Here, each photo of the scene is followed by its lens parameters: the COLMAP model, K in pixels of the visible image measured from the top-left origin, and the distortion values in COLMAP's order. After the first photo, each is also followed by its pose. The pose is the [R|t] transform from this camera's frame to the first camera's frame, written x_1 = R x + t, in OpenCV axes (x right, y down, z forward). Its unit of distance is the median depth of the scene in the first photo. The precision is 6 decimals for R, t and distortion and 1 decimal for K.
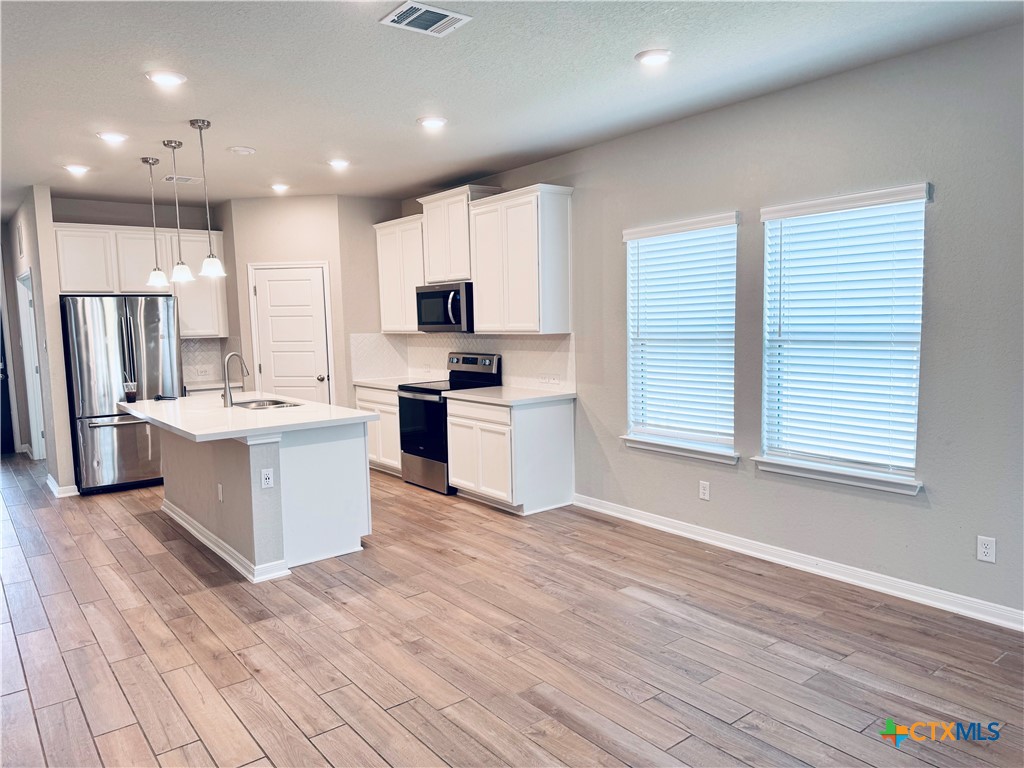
lens RADIAL K [[730.3, 0, 517.2], [0, 730.3, 387.7], [0, 0, 1]] dist [0.046221, -0.005801]
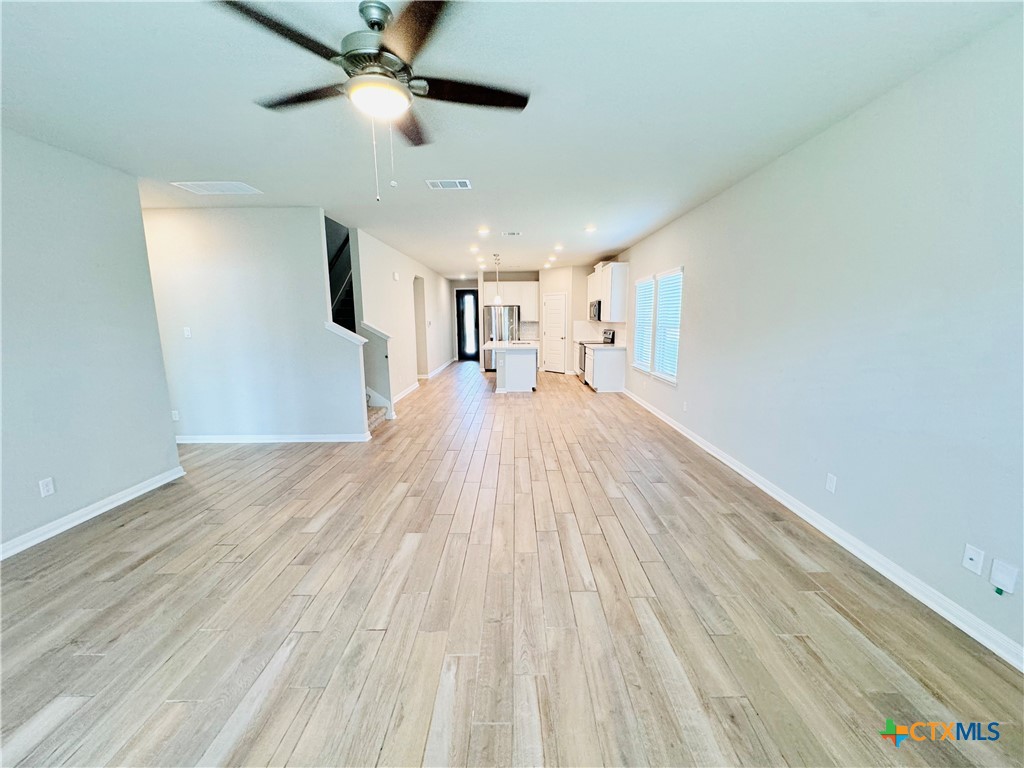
lens RADIAL K [[408.2, 0, 508.5], [0, 408.2, 386.0], [0, 0, 1]] dist [-0.000667, -0.000187]
pose [[0.780105, 0.120407, -0.613954, 0.574866], [-0.070876, 0.991997, 0.104491, 0.020747], [0.621622, -0.037999, 0.782395, -0.297037]]
